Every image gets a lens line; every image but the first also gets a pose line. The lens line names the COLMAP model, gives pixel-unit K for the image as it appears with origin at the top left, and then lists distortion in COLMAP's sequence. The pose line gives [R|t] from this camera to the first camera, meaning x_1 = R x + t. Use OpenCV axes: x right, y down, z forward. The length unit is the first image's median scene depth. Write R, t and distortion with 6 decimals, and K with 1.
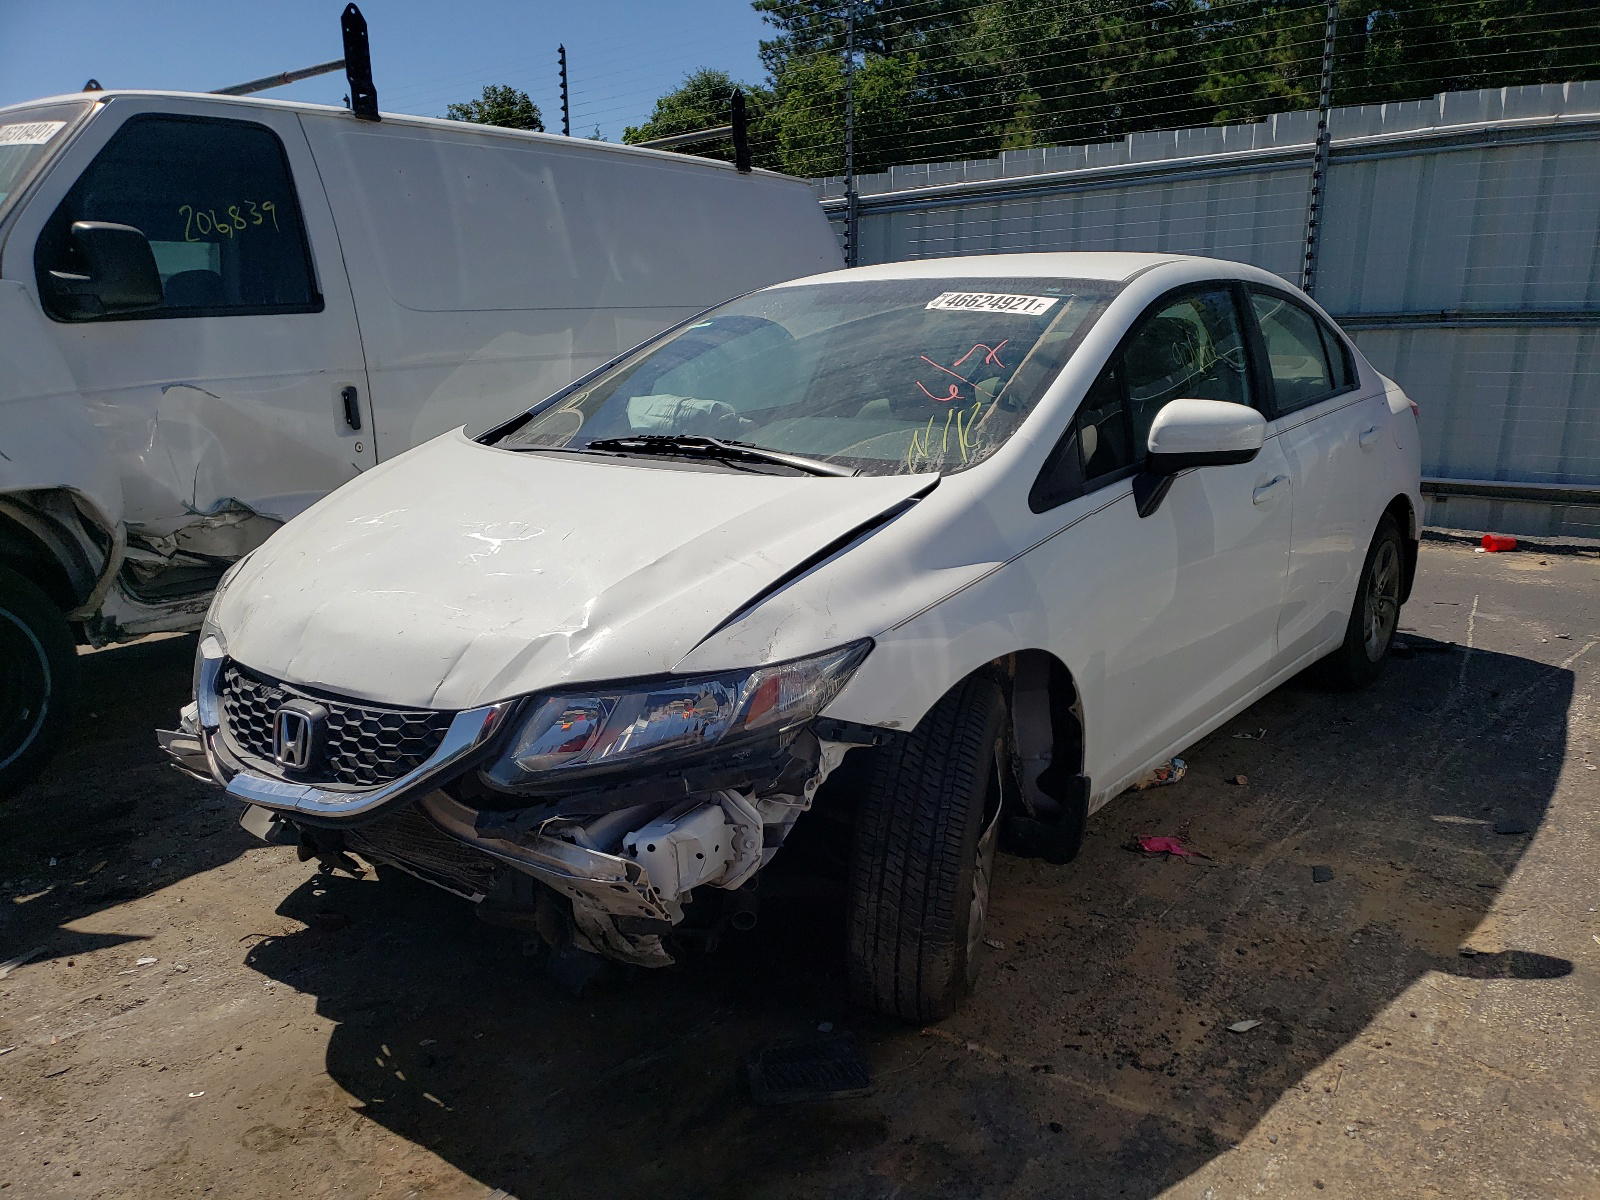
lens RADIAL K [[1261.5, 0, 806.9], [0, 1261.5, 599.8], [0, 0, 1]] dist [0.042361, 0.002316]
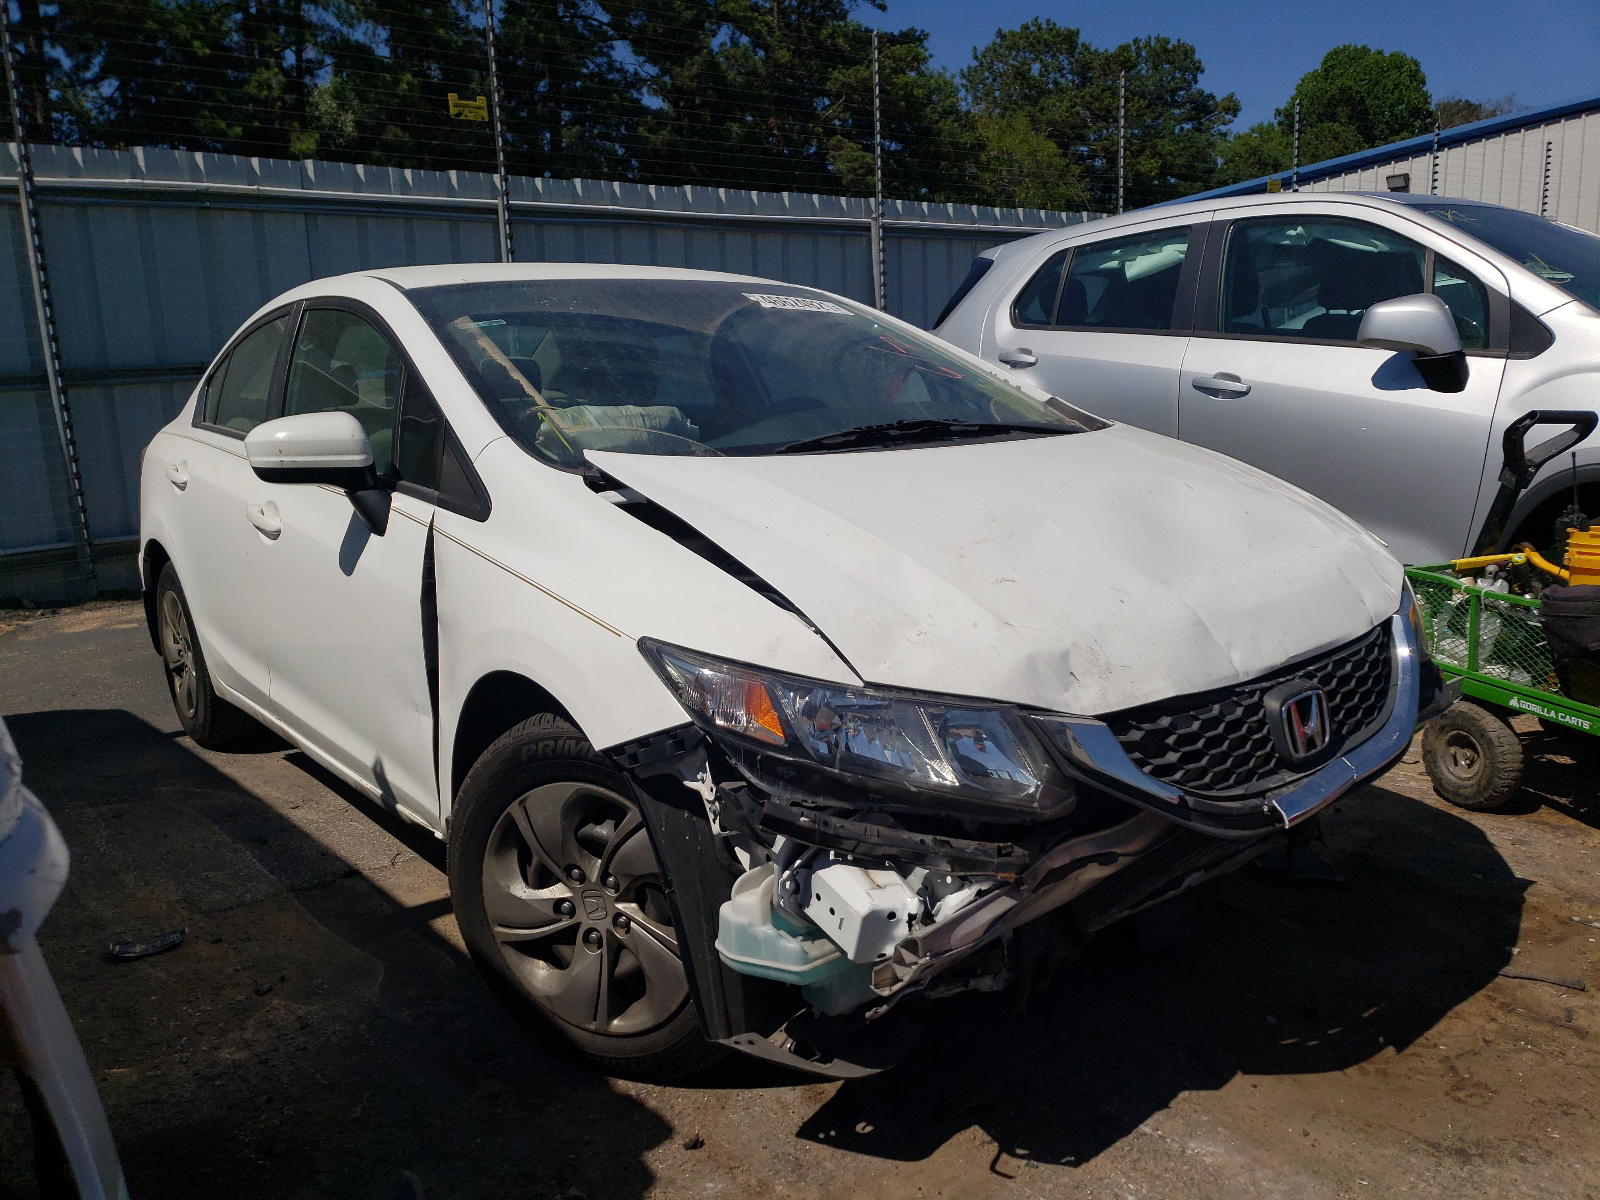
lens RADIAL K [[1261.5, 0, 806.9], [0, 1261.5, 599.8], [0, 0, 1]] dist [0.042361, 0.002316]
pose [[0.247840, -0.191568, 0.949672, -1.197232], [0.256715, 0.958200, 0.126292, -0.160350], [-0.934170, 0.212494, 0.286659, 0.953867]]
